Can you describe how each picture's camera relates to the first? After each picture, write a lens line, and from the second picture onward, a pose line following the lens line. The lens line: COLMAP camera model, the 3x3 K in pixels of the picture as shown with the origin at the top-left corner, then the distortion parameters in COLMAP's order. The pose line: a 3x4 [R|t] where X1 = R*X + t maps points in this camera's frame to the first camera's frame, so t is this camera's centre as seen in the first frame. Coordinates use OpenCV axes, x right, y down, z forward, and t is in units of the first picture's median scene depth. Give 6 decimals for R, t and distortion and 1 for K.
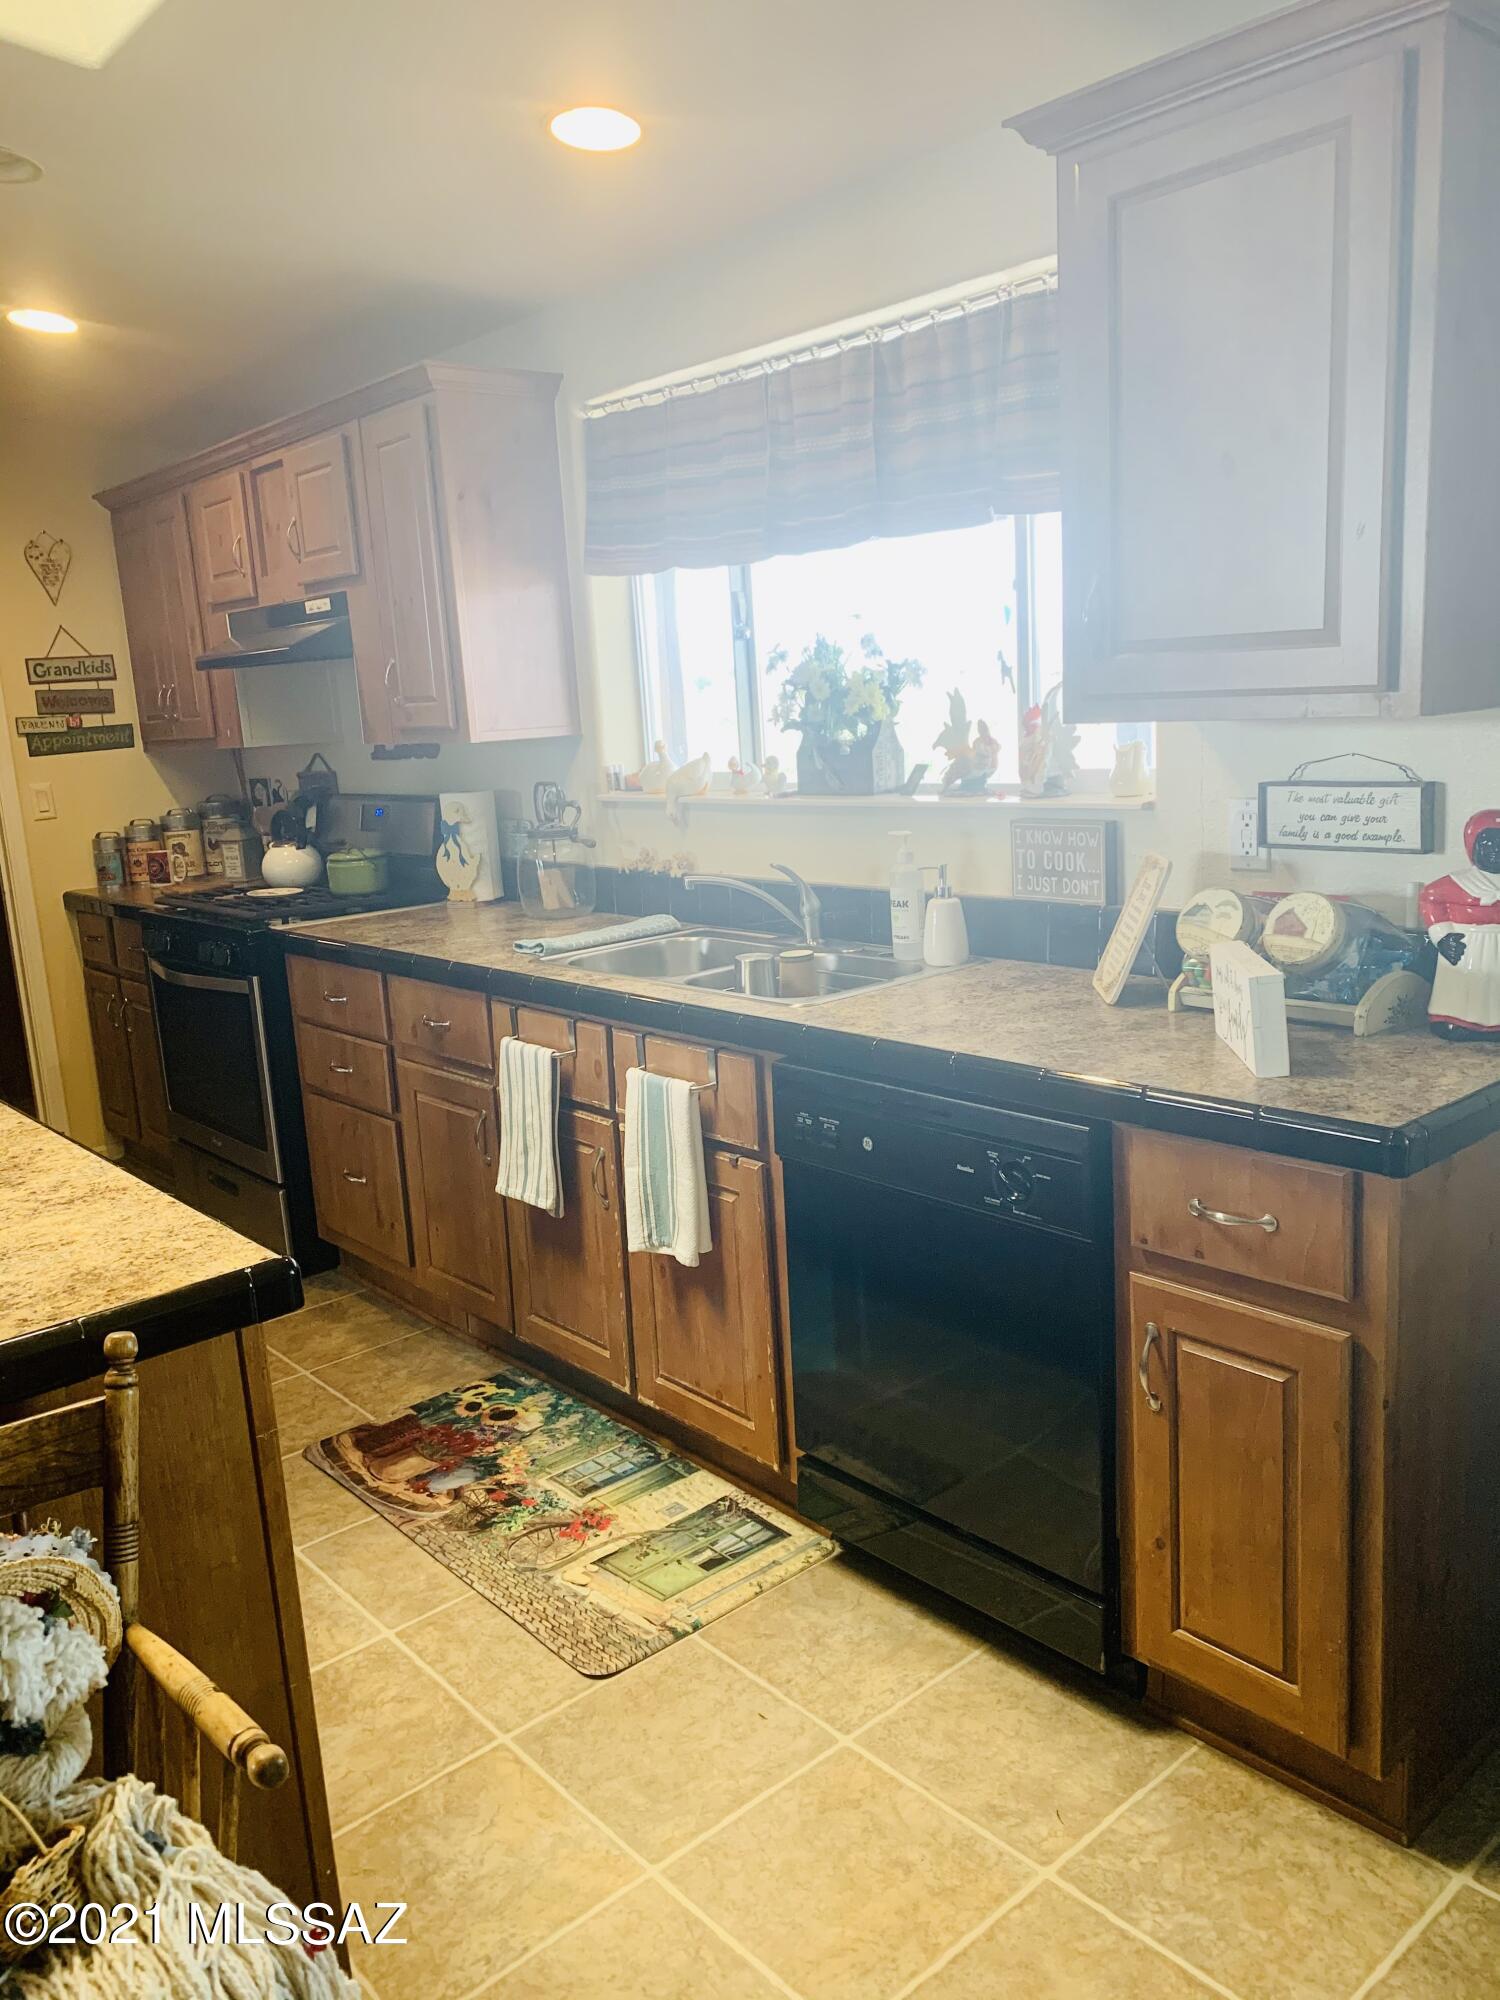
lens RADIAL K [[1521.9, 0, 753.9], [0, 1521.9, 980.6], [0, 0, 1]] dist [0.040863, -0.039206]
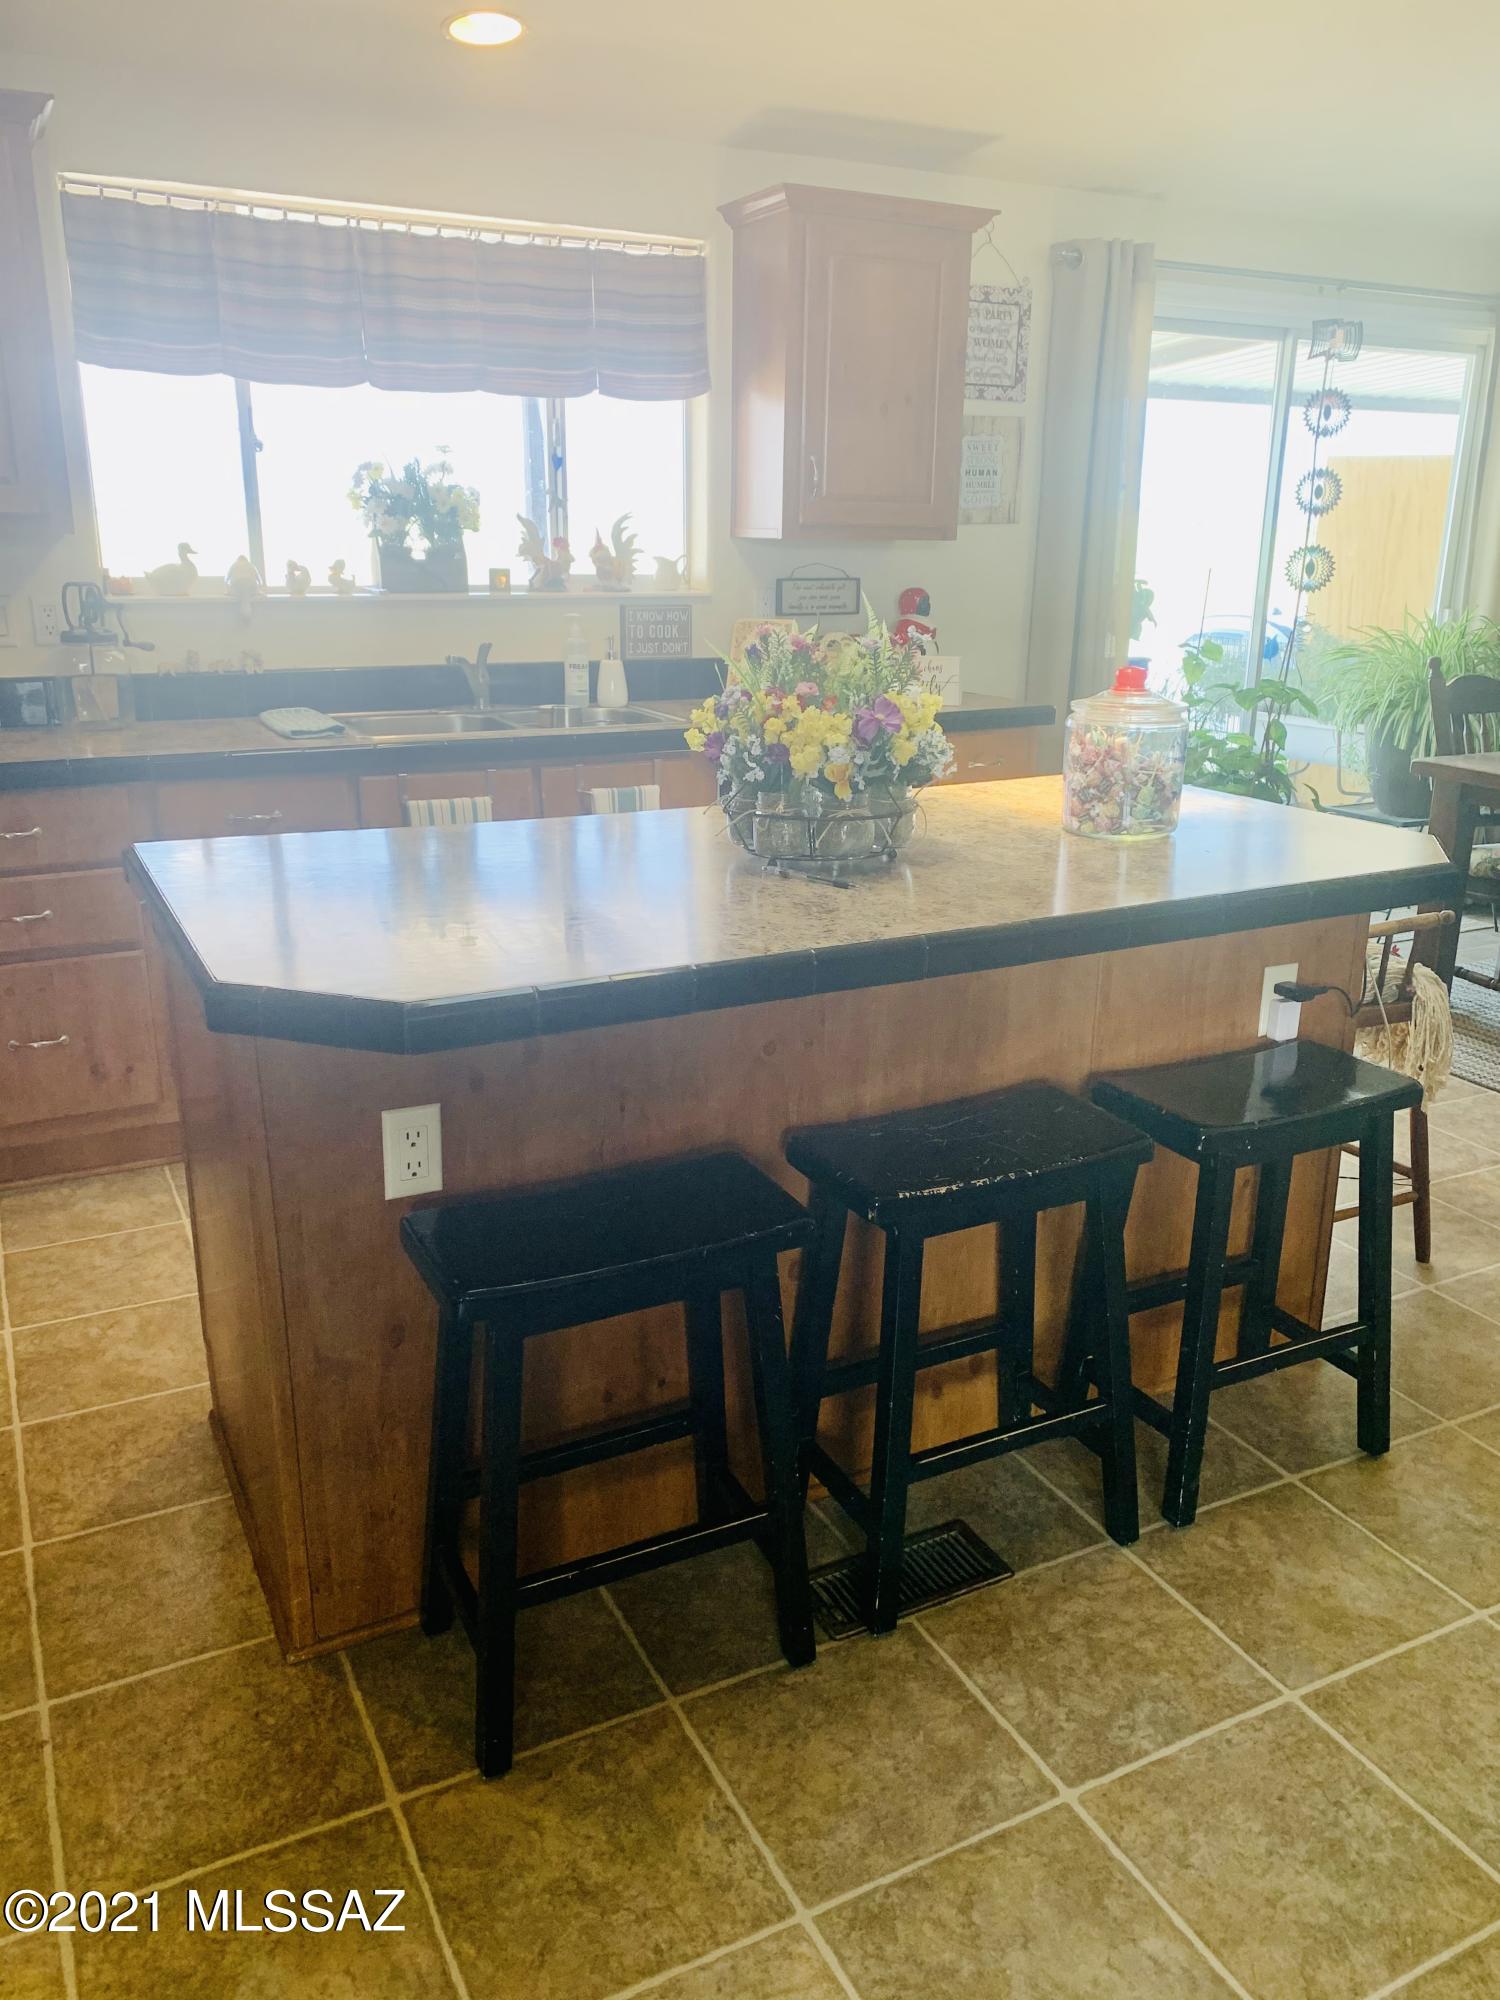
lens RADIAL K [[1521.9, 0, 733.6], [0, 1521.9, 987.6], [0, 0, 1]] dist [0.040863, -0.039206]
pose [[0.239789, -0.221581, 0.945200, -1.331804], [0.154154, 0.969943, 0.188274, -0.007958], [-0.958508, 0.100561, 0.266739, 0.555060]]
